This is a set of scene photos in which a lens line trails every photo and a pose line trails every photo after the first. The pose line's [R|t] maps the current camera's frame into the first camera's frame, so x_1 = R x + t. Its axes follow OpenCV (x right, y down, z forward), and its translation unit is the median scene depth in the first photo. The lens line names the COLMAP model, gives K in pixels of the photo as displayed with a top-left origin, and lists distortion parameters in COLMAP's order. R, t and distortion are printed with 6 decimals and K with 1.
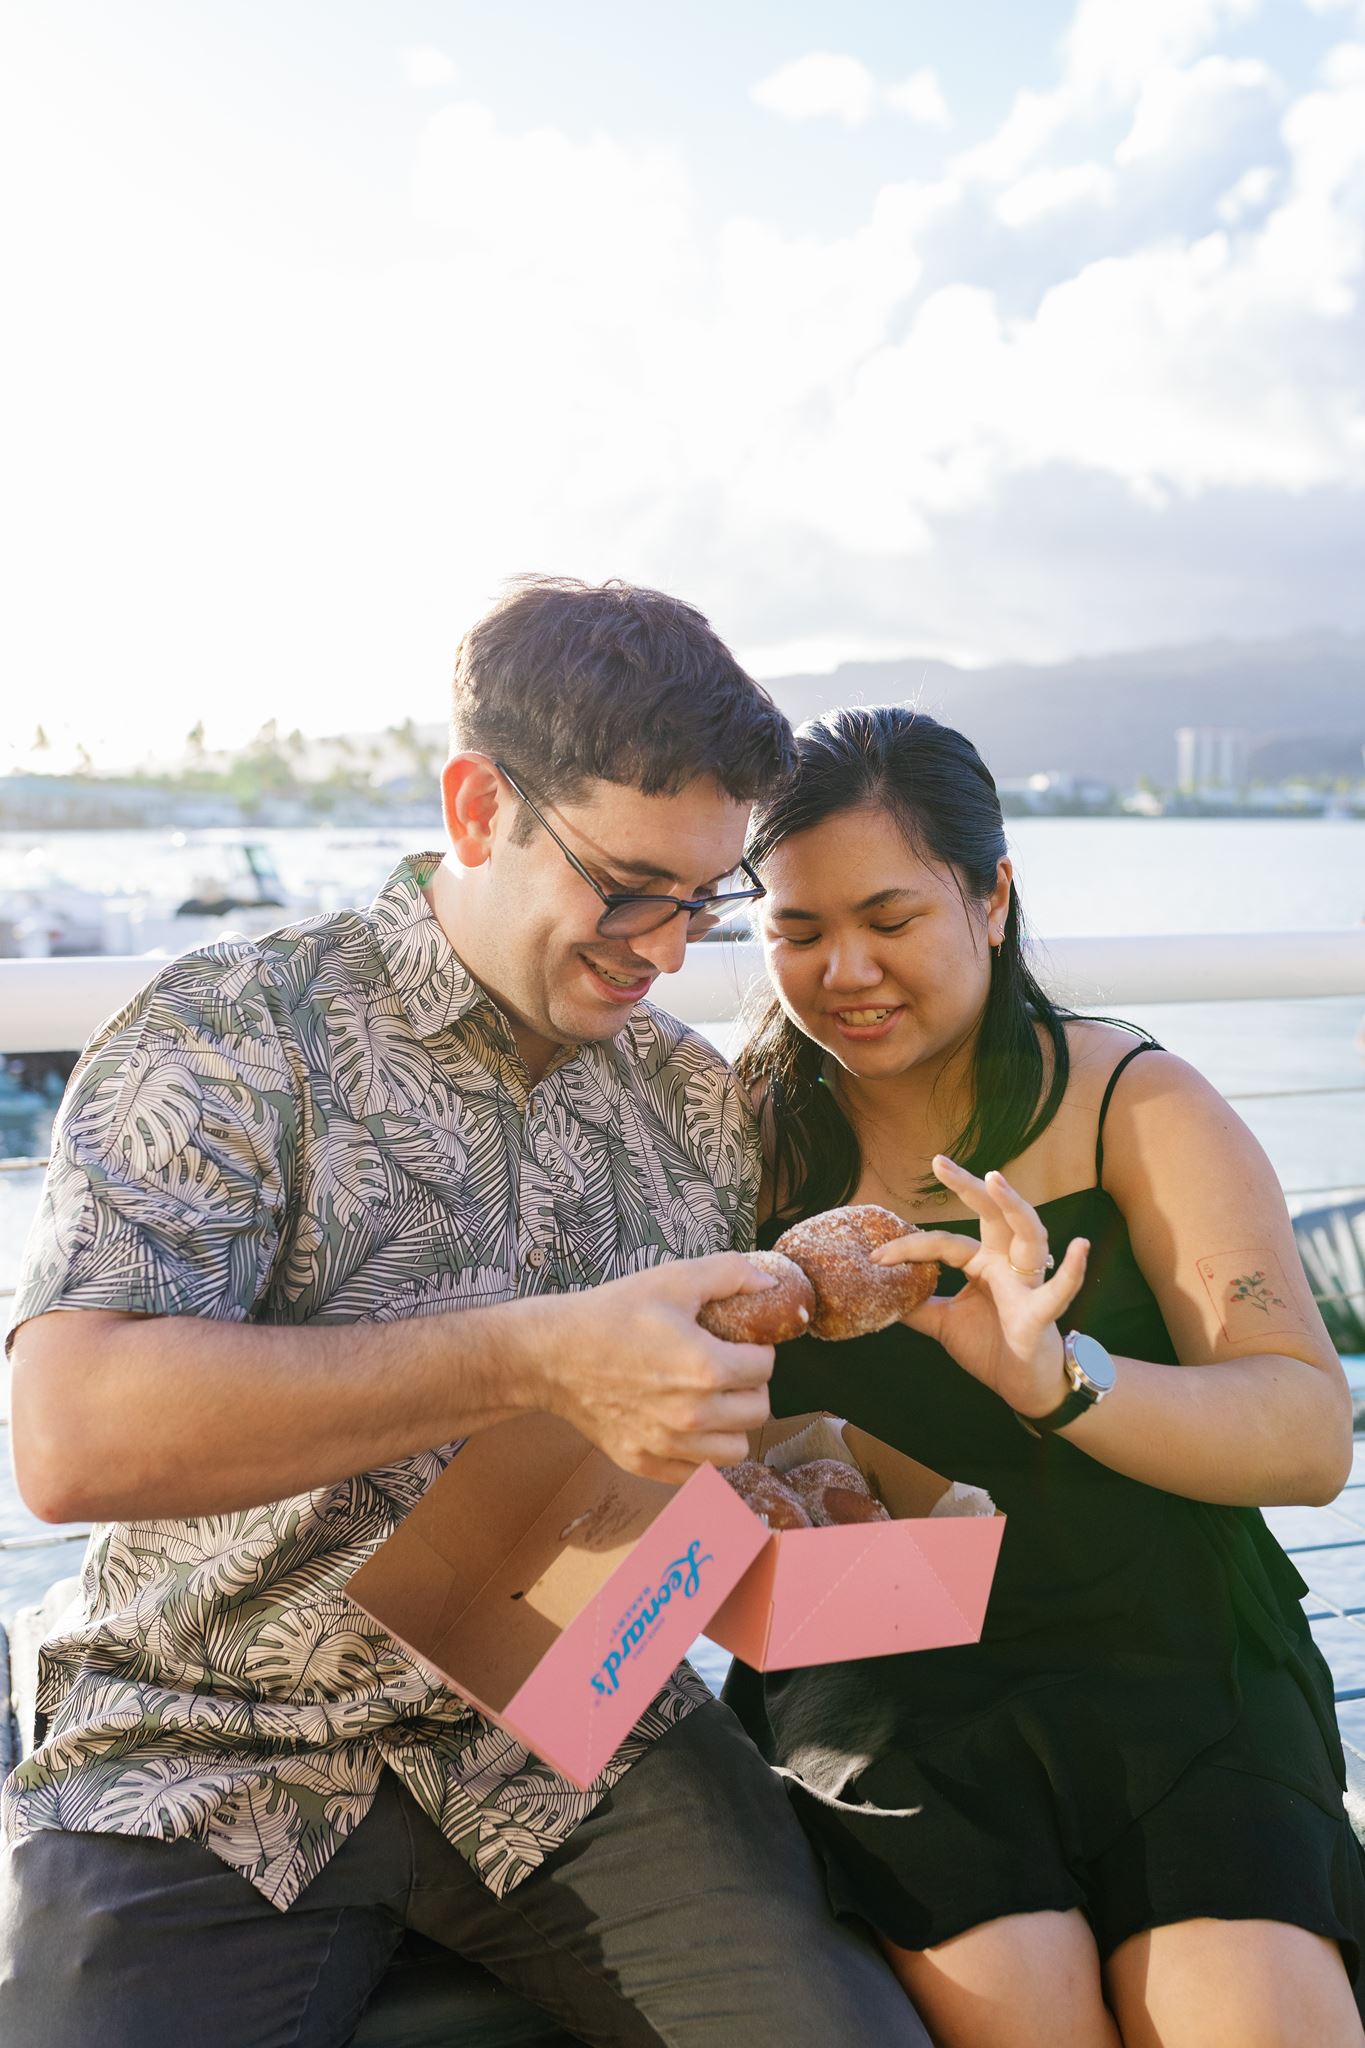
lens RADIAL K [[1844.6, 0, 682.5], [0, 1844.6, 1024.0], [0, 0, 1]] dist [0.249813, -0.459518]
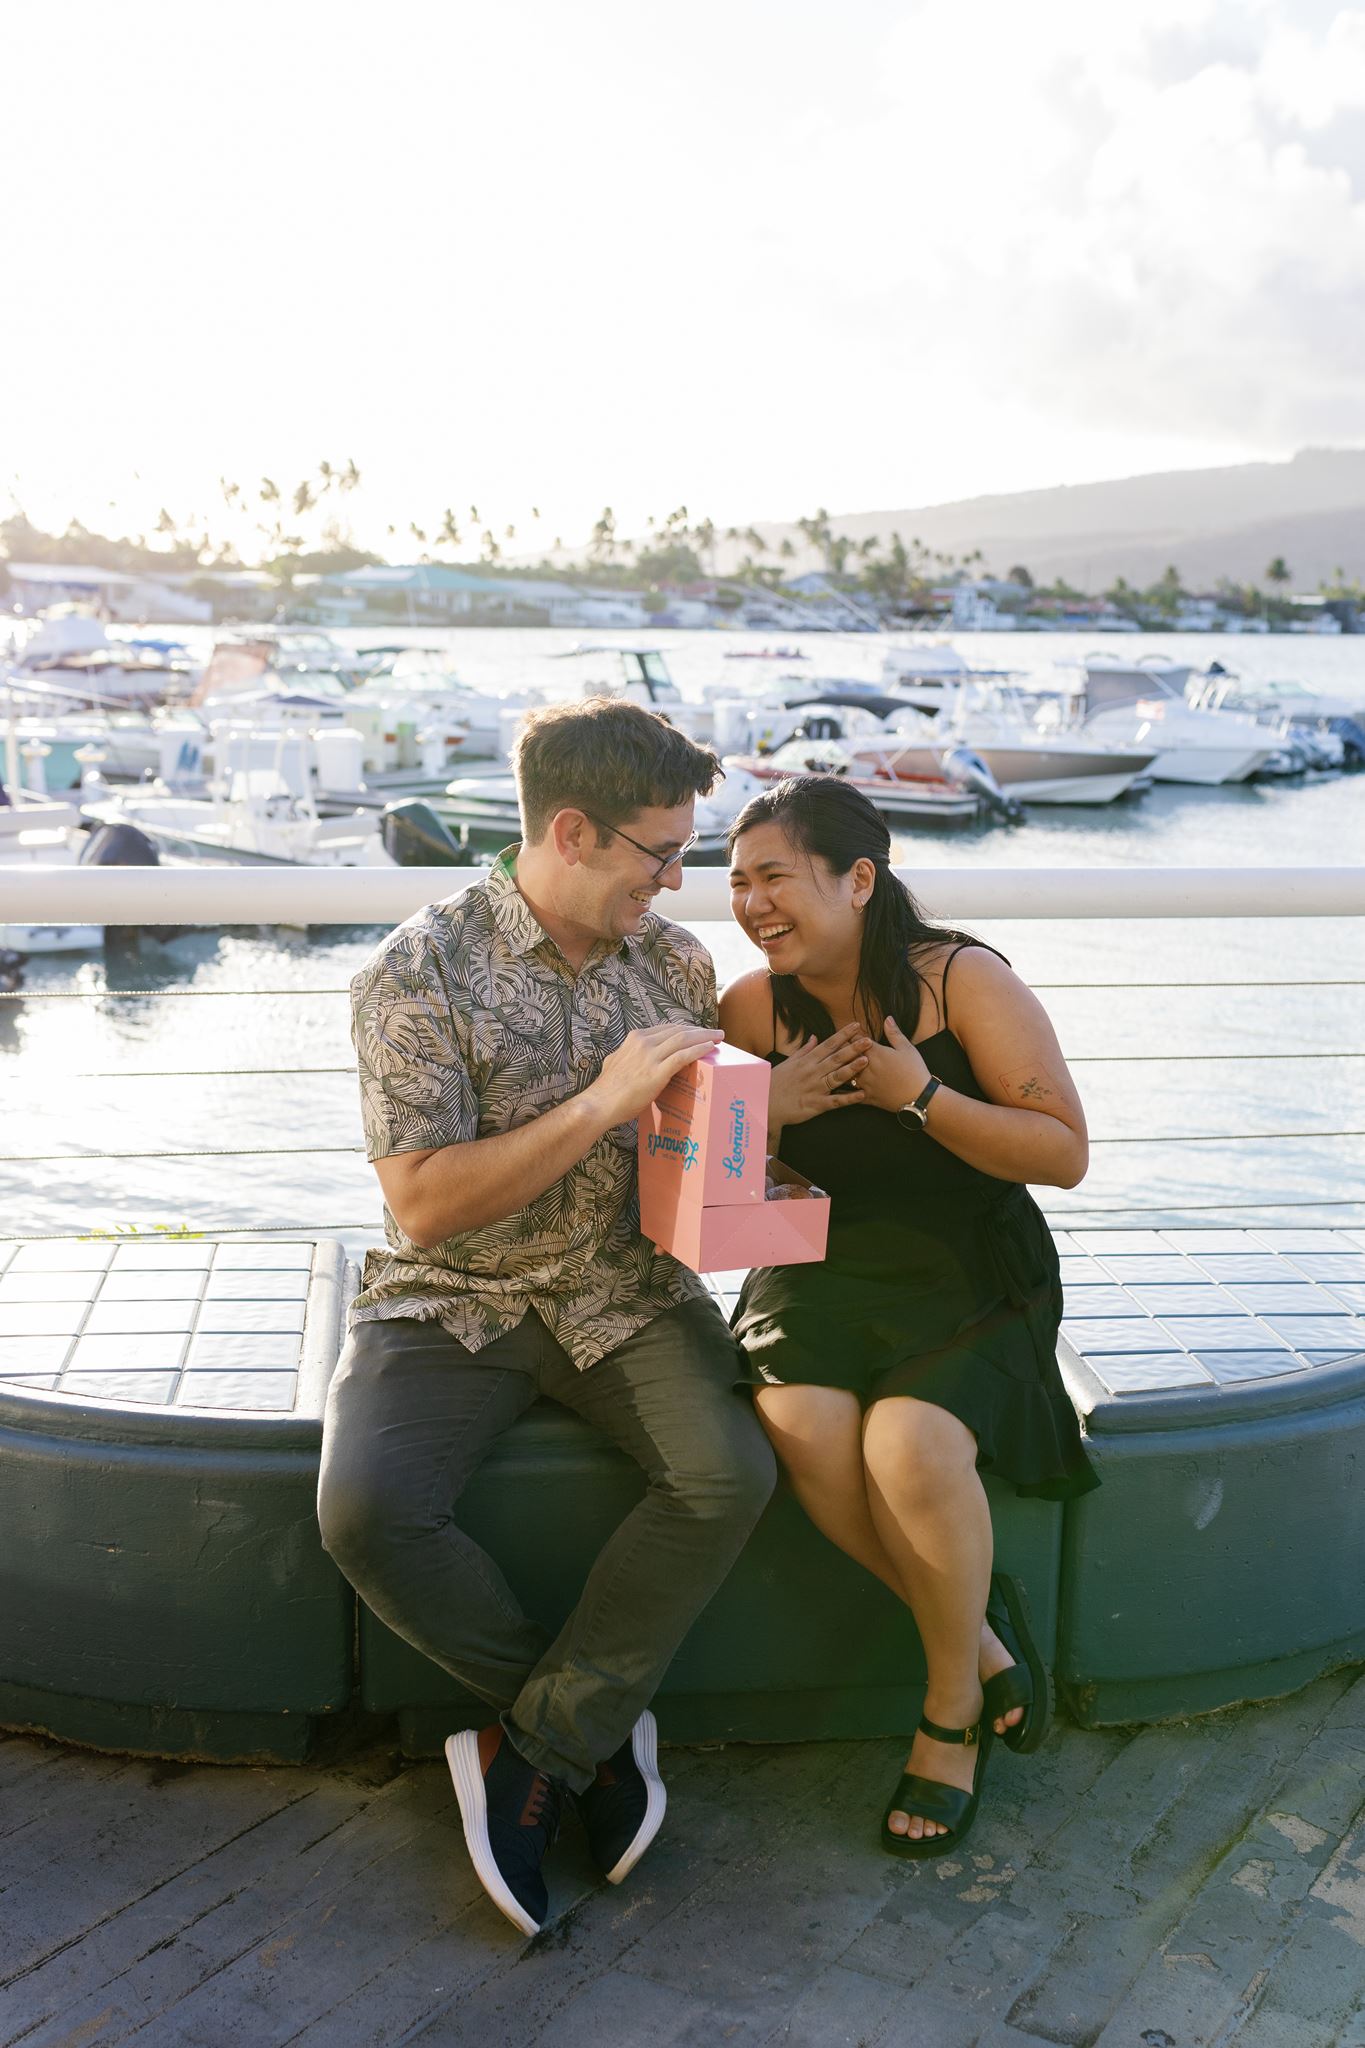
lens RADIAL K [[3318.2, 0, 682.5], [0, 3318.2, 1024.0], [0, 0, 1]] dist [0.357287, -1.868230]
pose [[0.961131, 0.064271, -0.268507, 0.253272], [-0.041544, 0.995121, 0.089488, -0.060883], [0.272949, -0.074855, 0.959112, -0.631228]]
